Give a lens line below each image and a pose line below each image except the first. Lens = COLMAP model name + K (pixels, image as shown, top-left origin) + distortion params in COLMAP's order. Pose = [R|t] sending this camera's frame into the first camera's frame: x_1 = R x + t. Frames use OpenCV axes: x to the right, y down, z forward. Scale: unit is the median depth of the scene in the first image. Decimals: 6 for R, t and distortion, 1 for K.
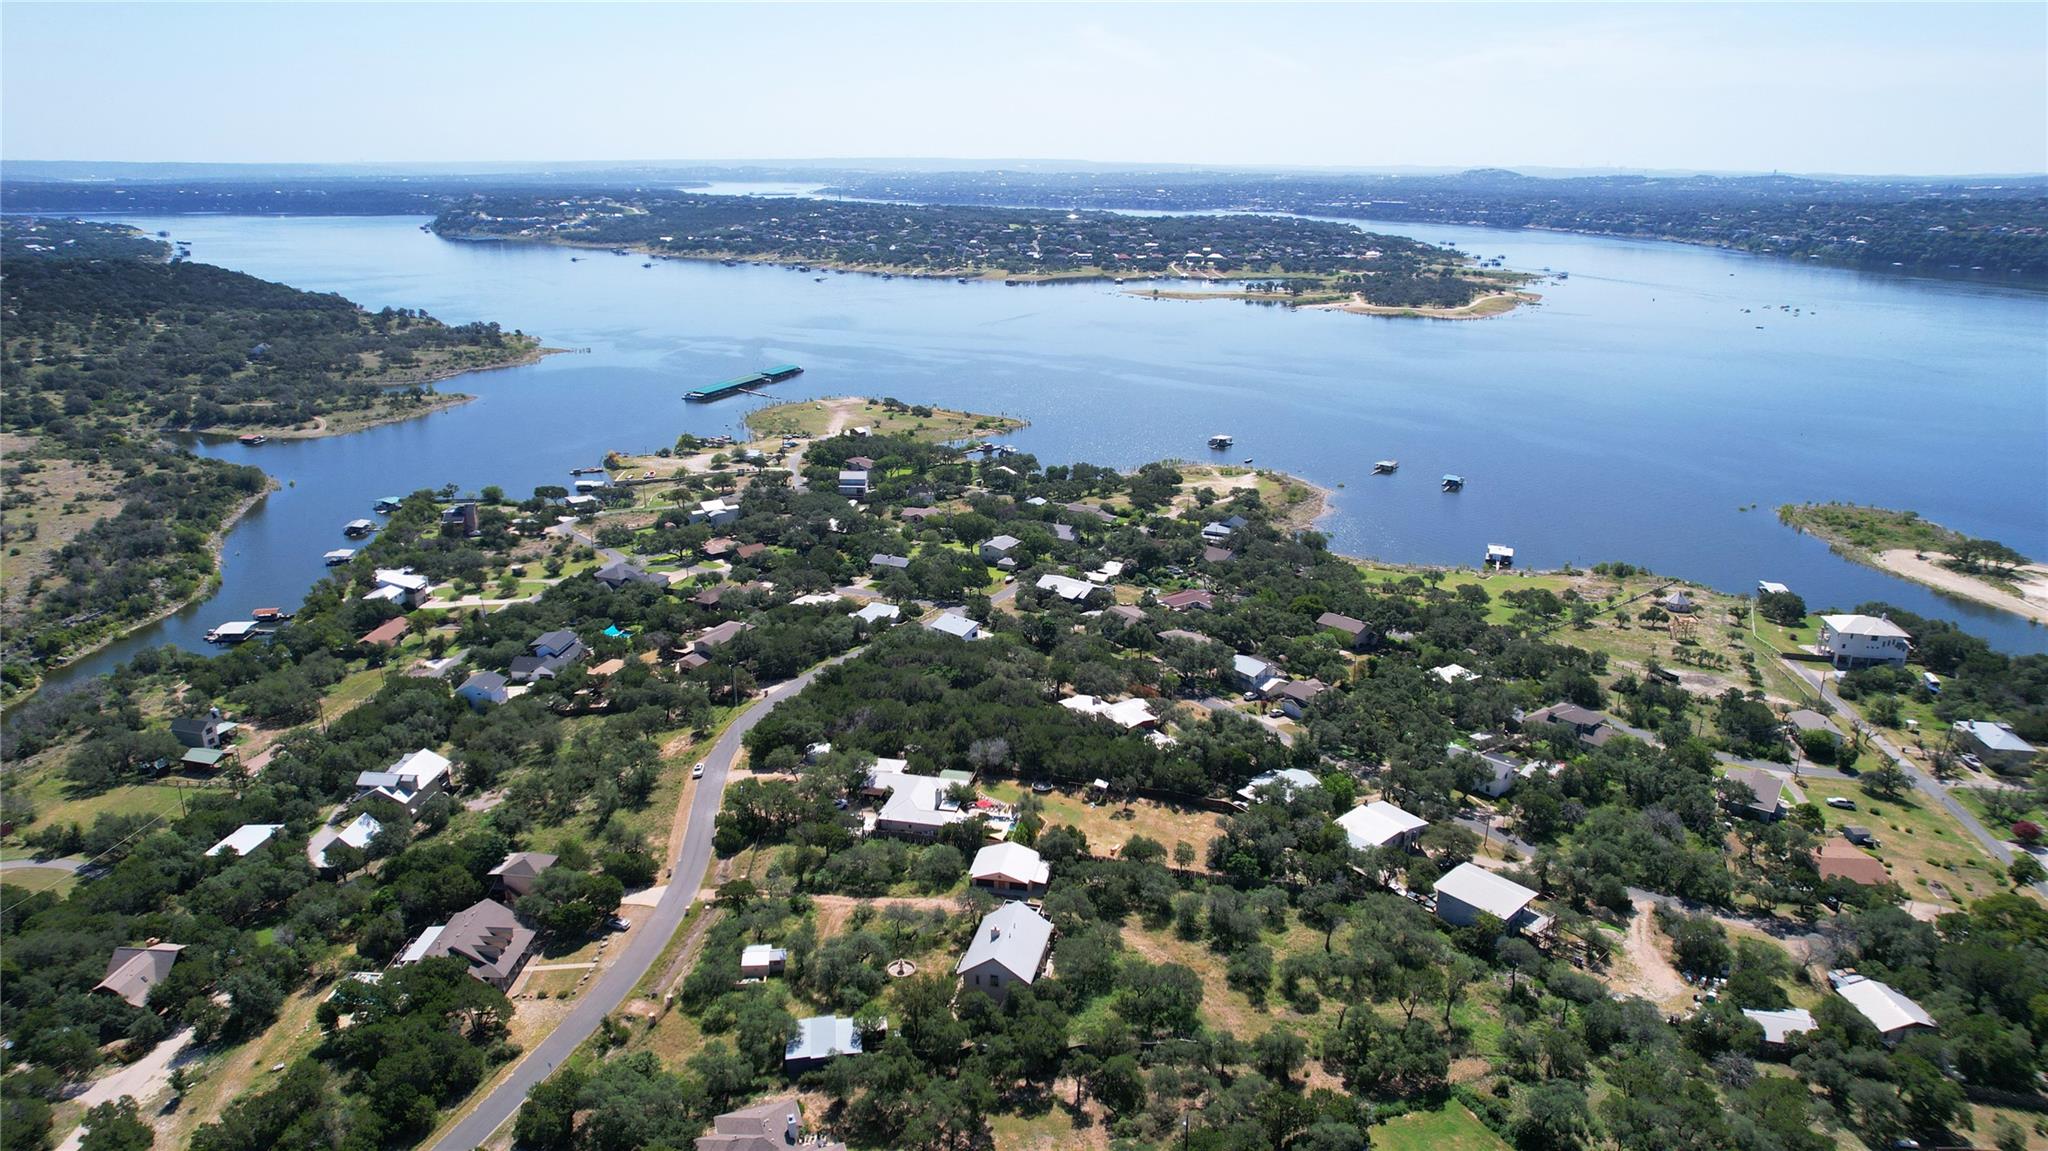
lens RADIAL K [[1310.7, 0, 1029.3], [0, 1310.7, 562.8], [0, 0, 1]] dist [-0.077090, 0.069832]
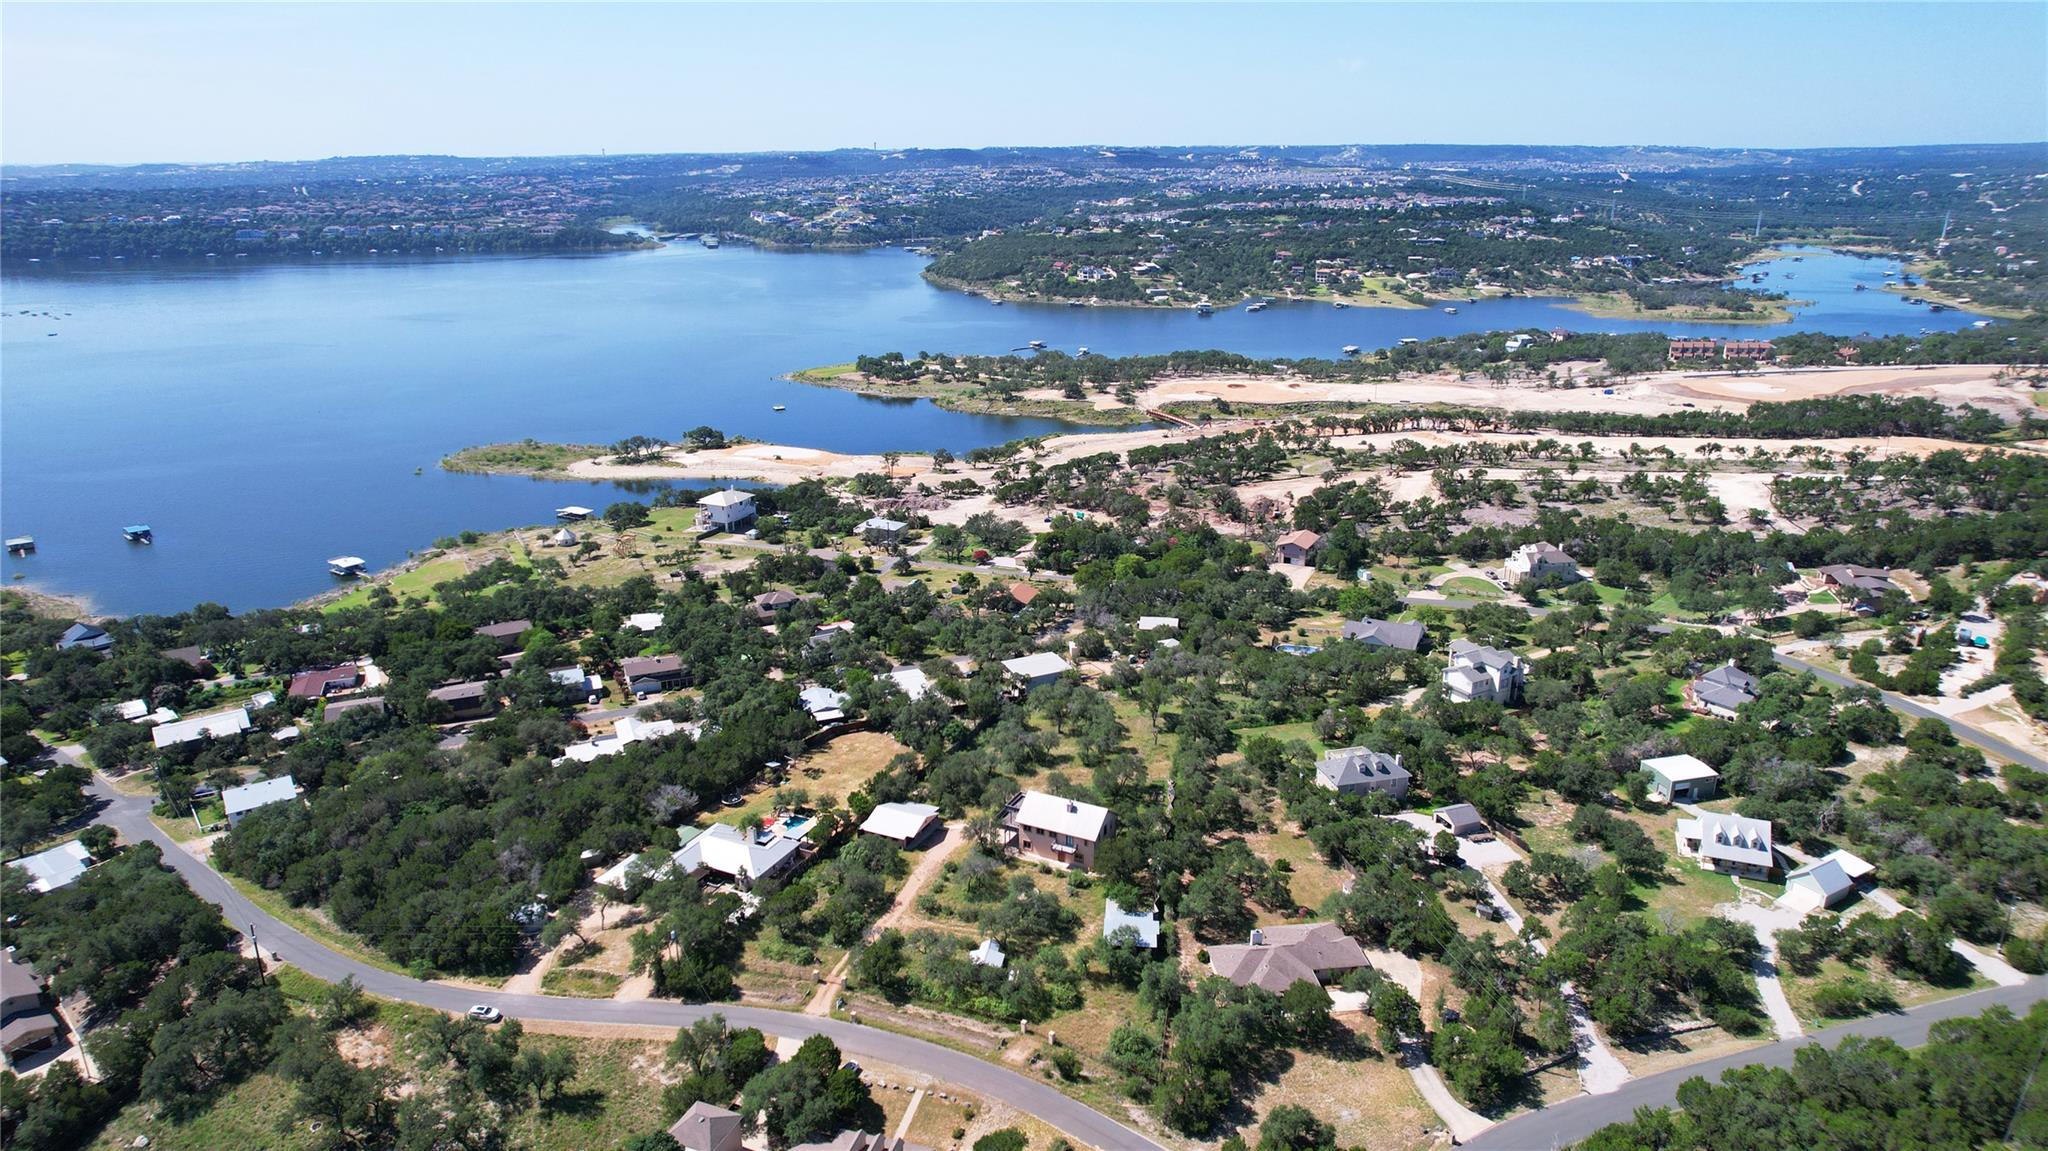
lens RADIAL K [[1310.7, 0, 1029.7], [0, 1310.7, 575.6], [0, 0, 1]] dist [-0.077090, 0.069832]
pose [[0.239364, -0.309372, 0.920323, -0.546574], [0.295281, 0.926175, 0.234540, -0.102304], [-0.924940, 0.215613, 0.313045, 0.318763]]
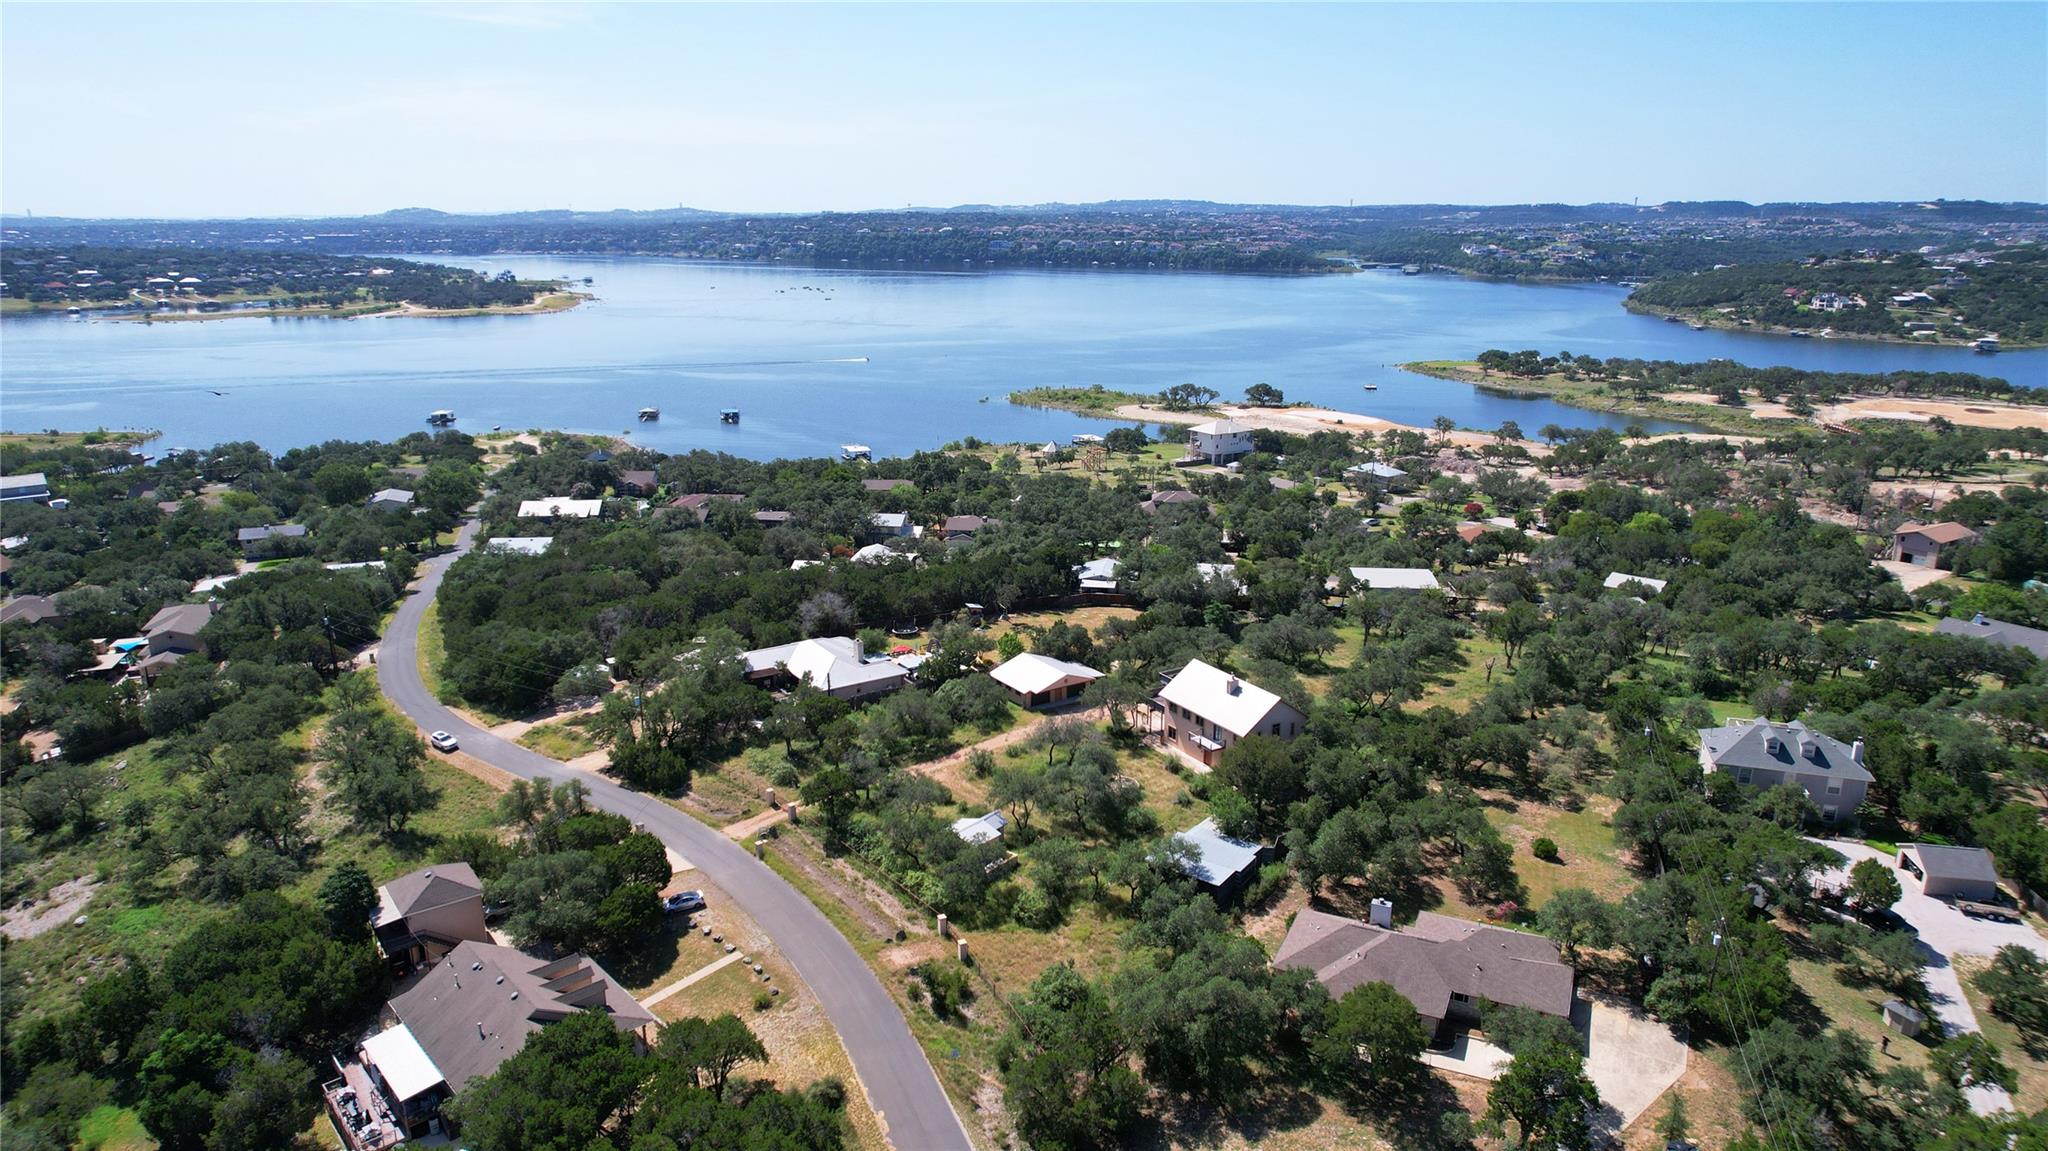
lens RADIAL K [[1310.7, 0, 1027.4], [0, 1310.7, 572.4], [0, 0, 1]] dist [-0.077090, 0.069832]
pose [[0.710452, -0.191740, 0.677122, -0.327155], [0.211328, 0.975888, 0.054611, 0.076441], [-0.671267, 0.104296, 0.733842, 0.256629]]
